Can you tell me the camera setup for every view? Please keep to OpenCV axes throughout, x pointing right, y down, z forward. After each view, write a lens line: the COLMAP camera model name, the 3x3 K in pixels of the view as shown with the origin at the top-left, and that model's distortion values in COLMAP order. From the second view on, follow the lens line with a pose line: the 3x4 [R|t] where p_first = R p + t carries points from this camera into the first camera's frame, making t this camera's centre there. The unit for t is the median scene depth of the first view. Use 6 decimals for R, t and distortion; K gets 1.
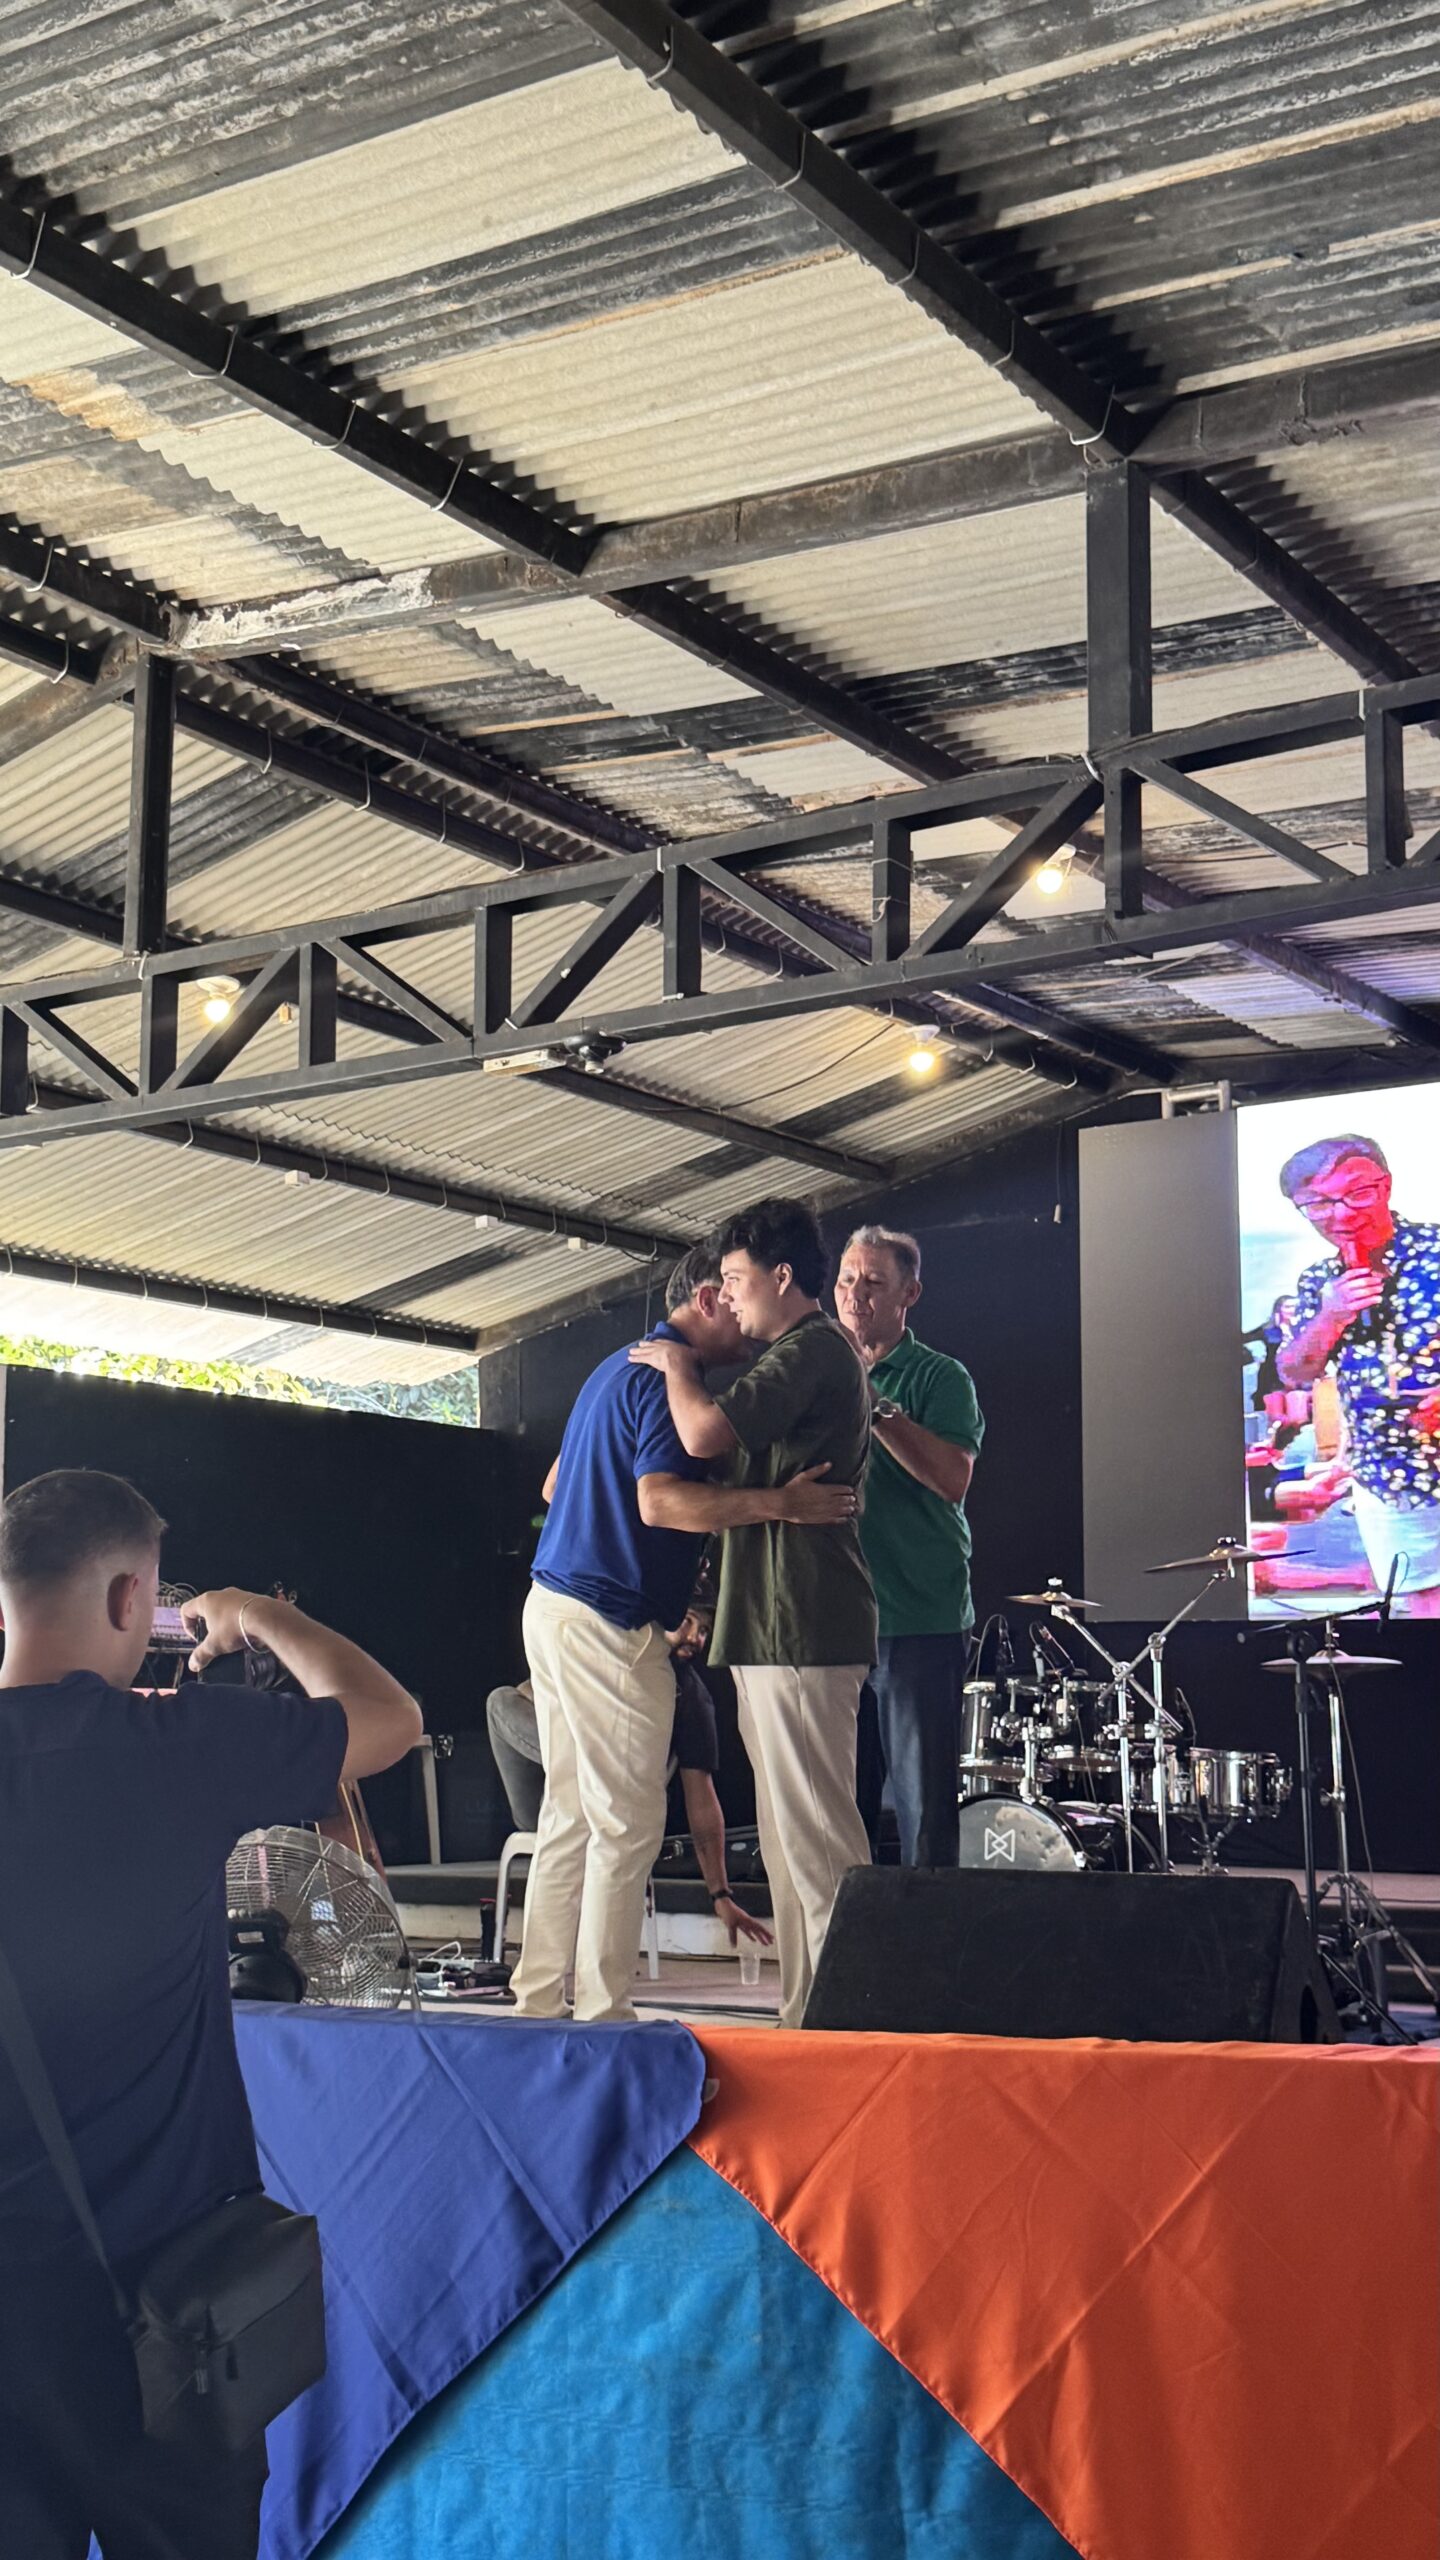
lens RADIAL K [[2796.4, 0, 720.0], [0, 2796.4, 1280.0], [0, 0, 1]] dist [0.068018, -0.002363]
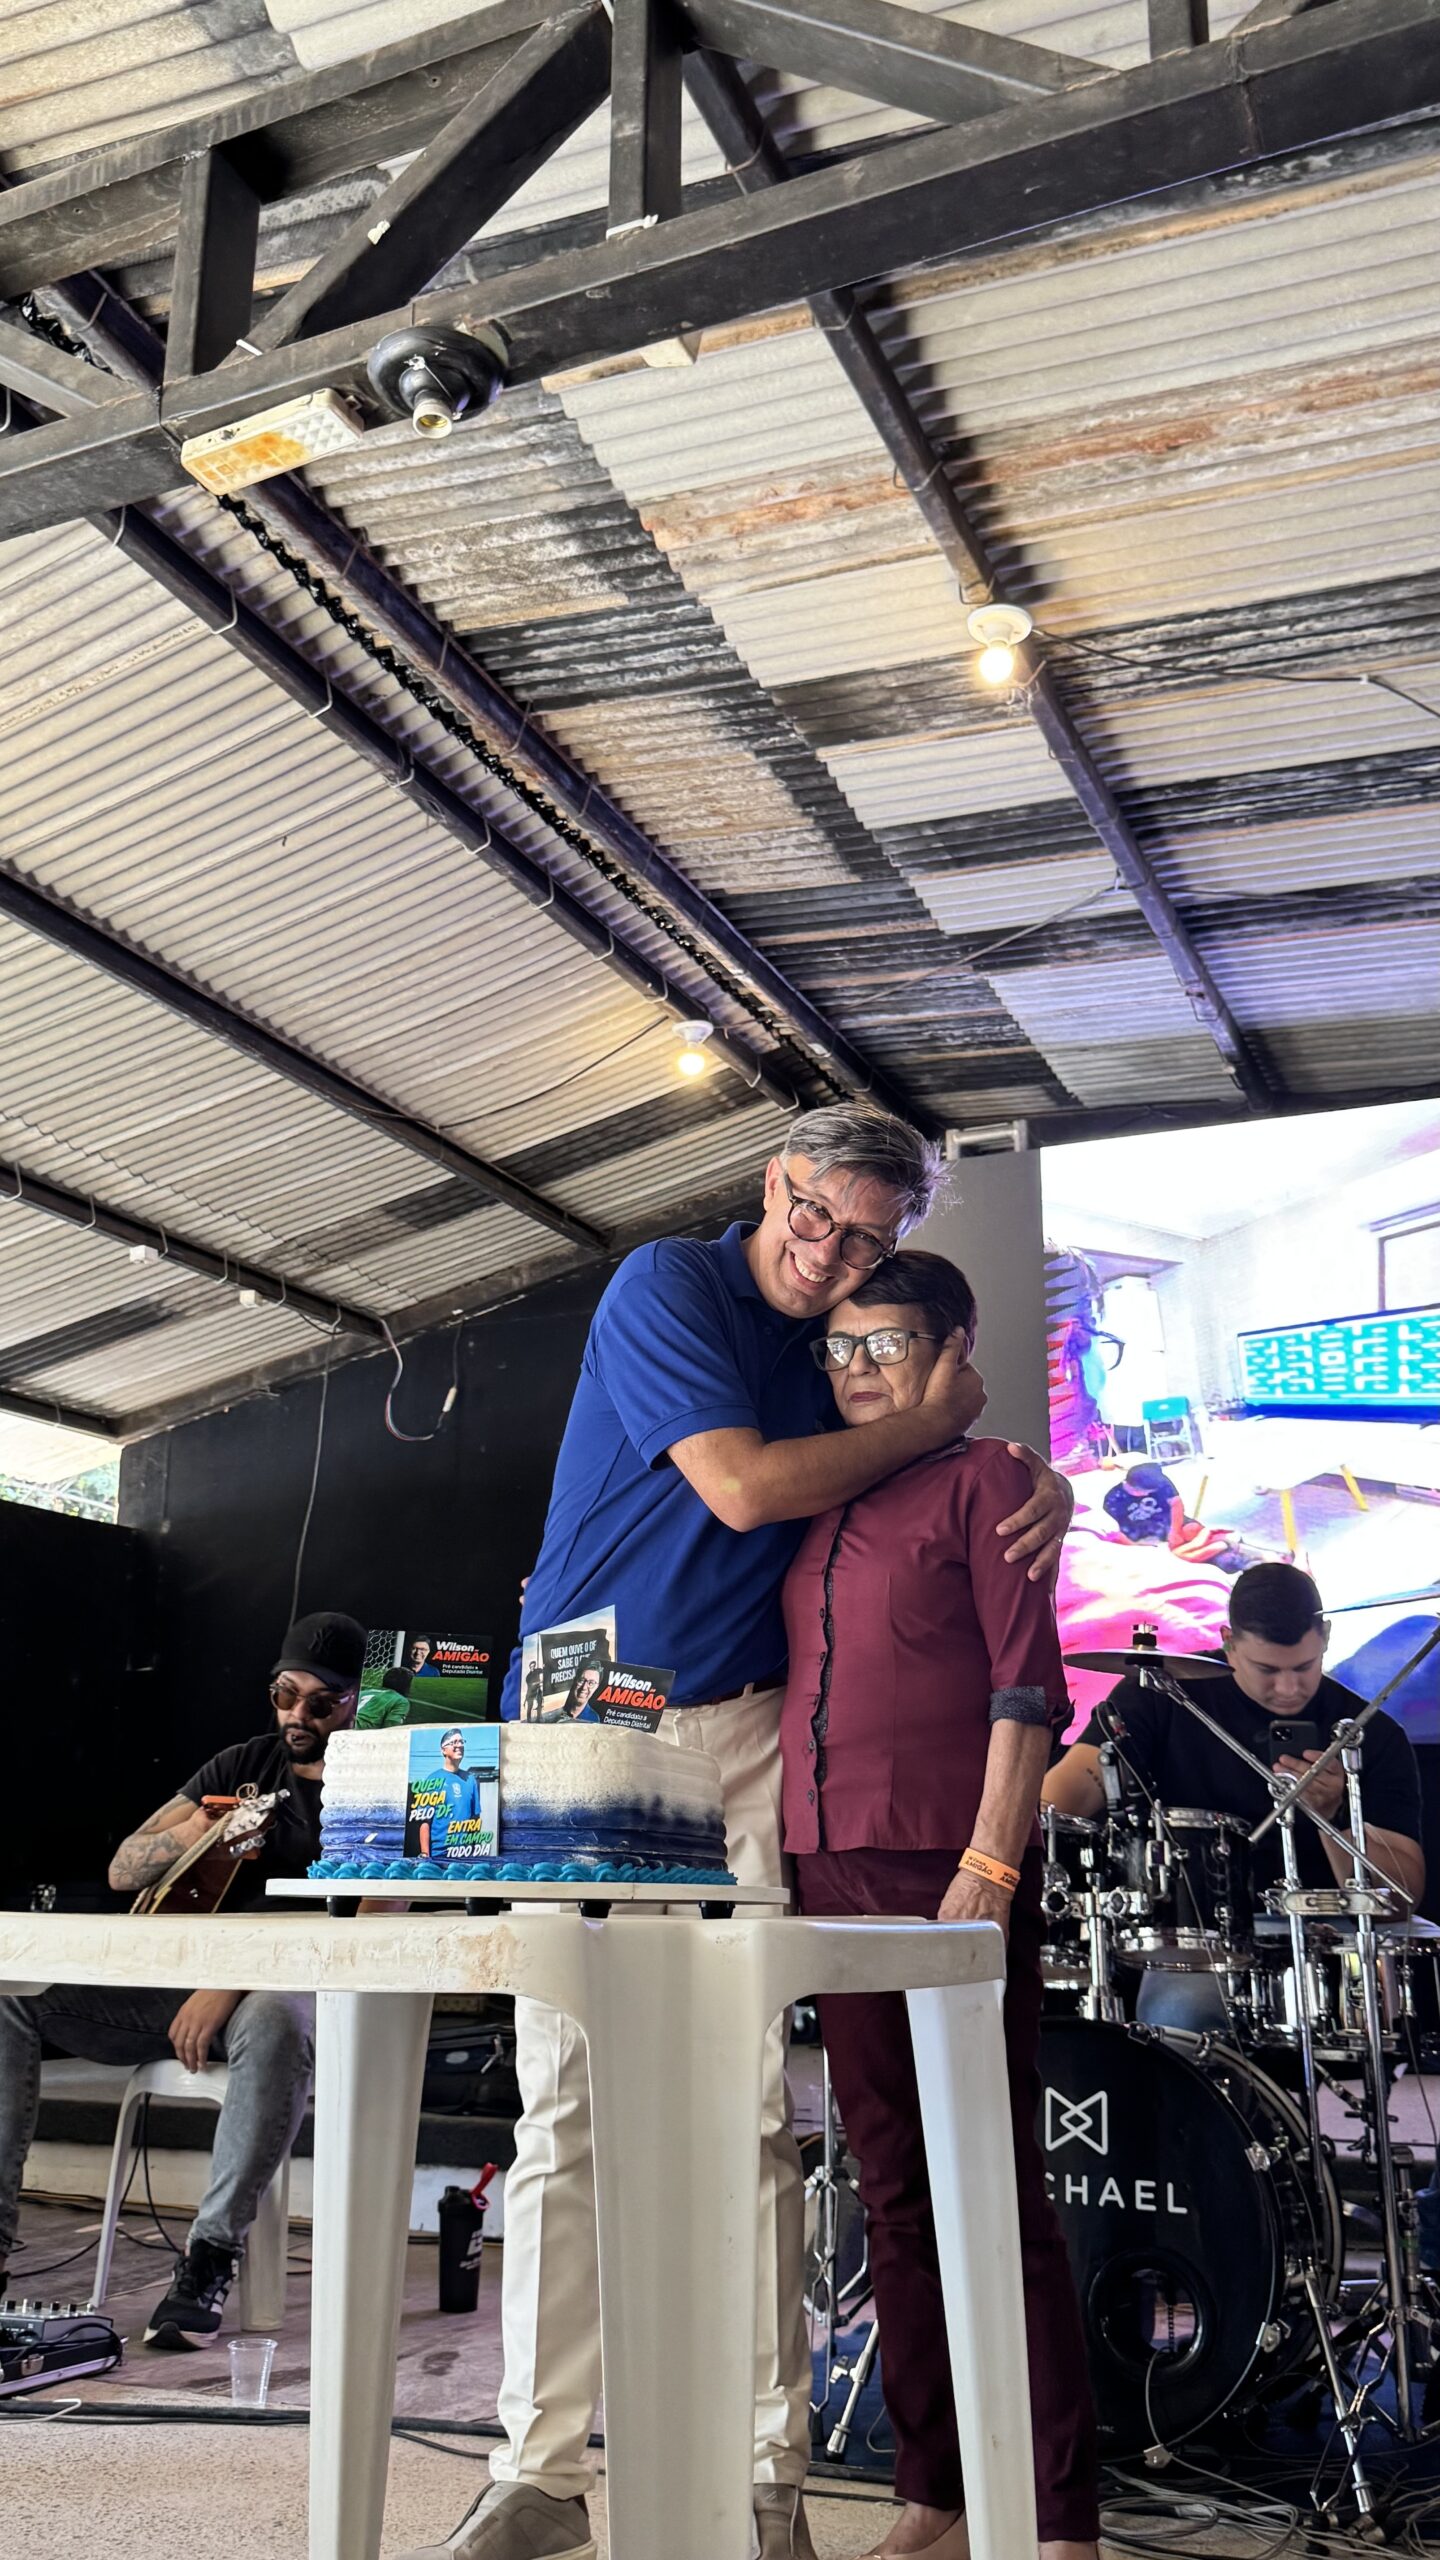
lens RADIAL K [[2099.3, 0, 720.0], [0, 2099.3, 1280.0], [0, 0, 1]] dist [0.061462, -0.003806]
pose [[0.981813, 0.052568, 0.182427, -0.060285], [-0.032130, 0.993049, -0.113233, 0.110246], [-0.187111, 0.105312, 0.976677, 0.734806]]
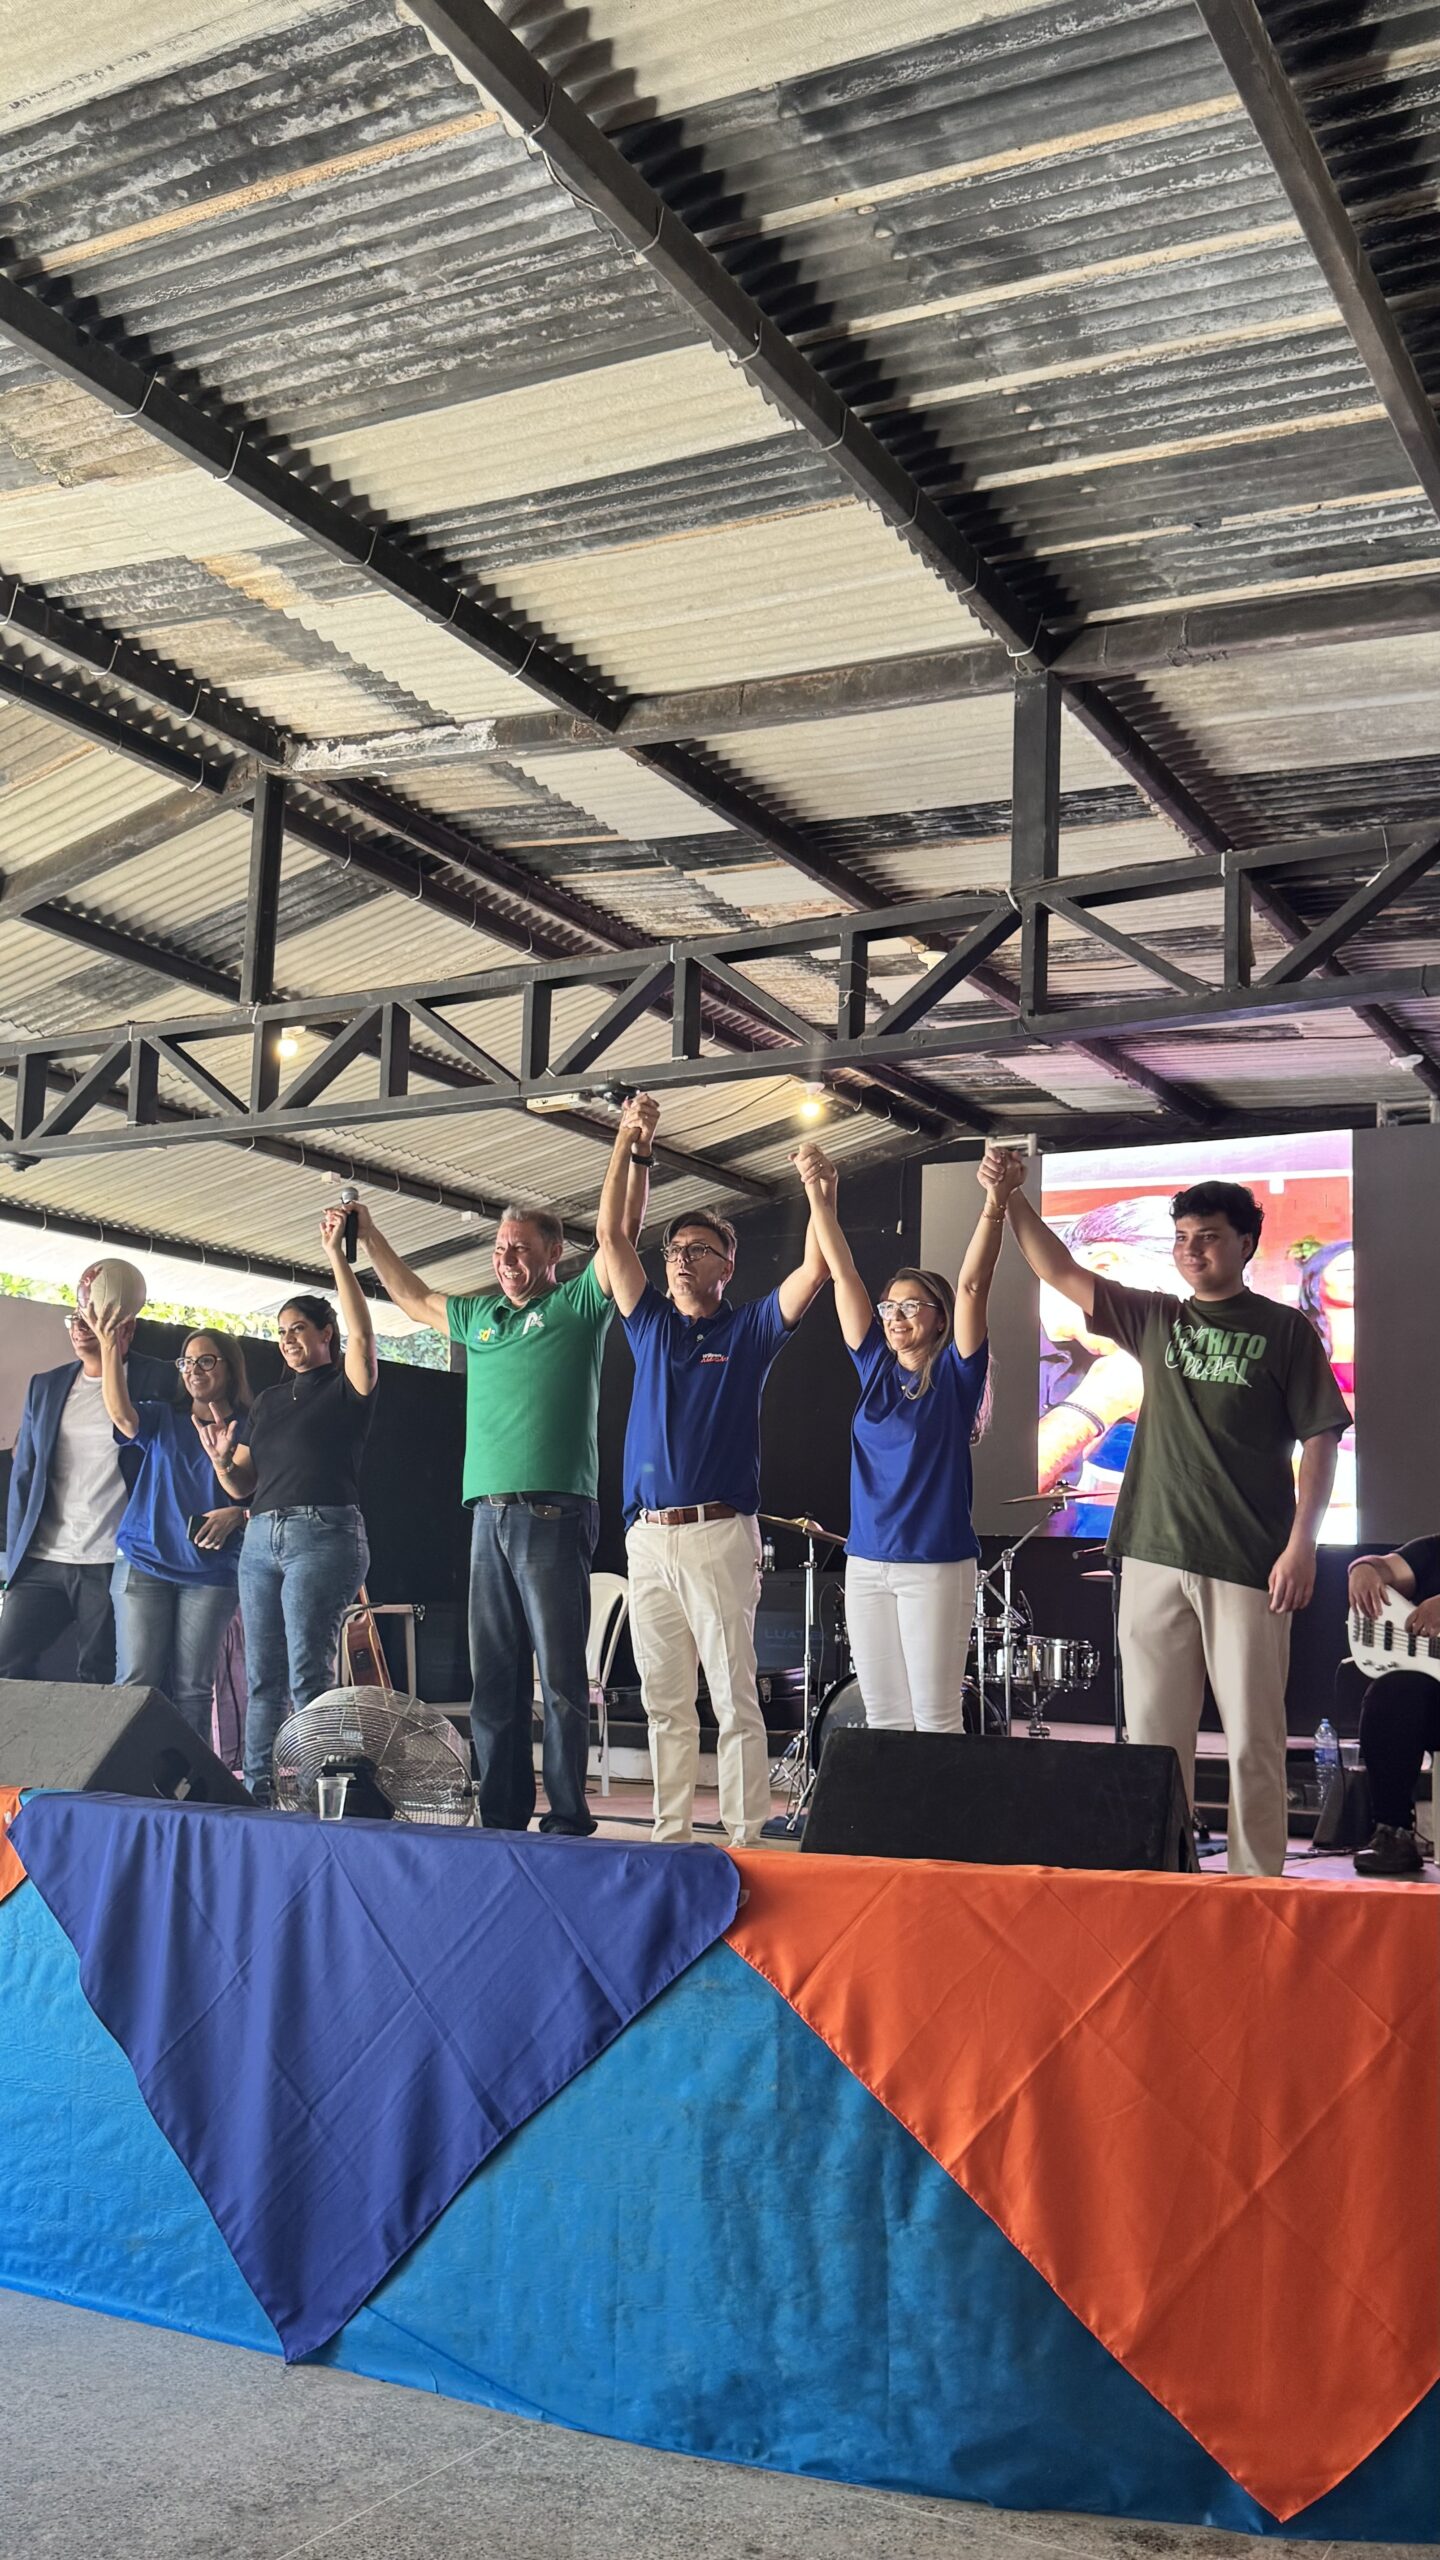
lens RADIAL K [[2099.3, 0, 720.0], [0, 2099.3, 1280.0], [0, 0, 1]] dist [0.061462, -0.003806]
pose [[0.997107, 0.038511, 0.065538, -0.062550], [-0.039066, 0.999211, 0.007204, -0.005046], [-0.065208, -0.009744, 0.997824, 0.013638]]
